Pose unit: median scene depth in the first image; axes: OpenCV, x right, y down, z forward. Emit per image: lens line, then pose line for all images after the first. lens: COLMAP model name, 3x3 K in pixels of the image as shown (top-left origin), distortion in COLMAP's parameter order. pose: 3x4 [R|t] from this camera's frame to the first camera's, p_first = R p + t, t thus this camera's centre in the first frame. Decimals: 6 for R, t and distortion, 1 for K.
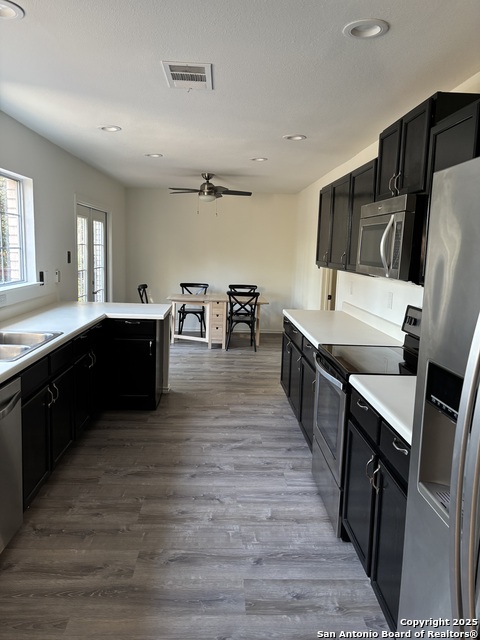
lens RADIAL K [[476.1, 0, 241.8], [0, 476.1, 318.7], [0, 0, 1]] dist [0.034597, -0.022436]
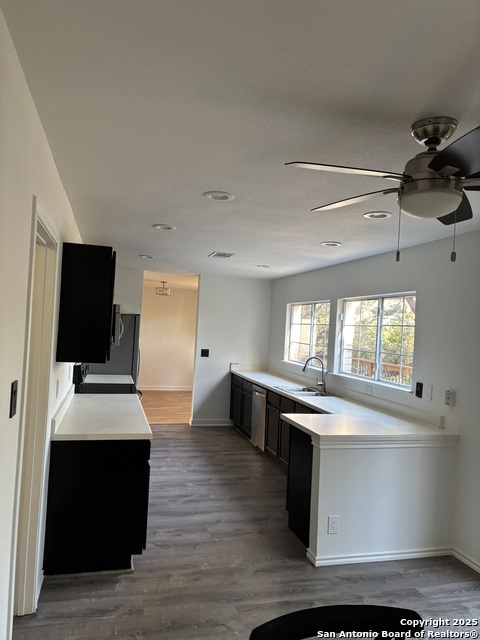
lens RADIAL K [[476.1, 0, 238.7], [0, 476.1, 319.6], [0, 0, 1]] dist [0.034597, -0.022436]
pose [[-0.972780, -0.085716, -0.215293, 0.137892], [-0.114683, 0.985397, 0.125862, -0.291320], [0.201361, 0.147127, -0.968405, 1.766789]]
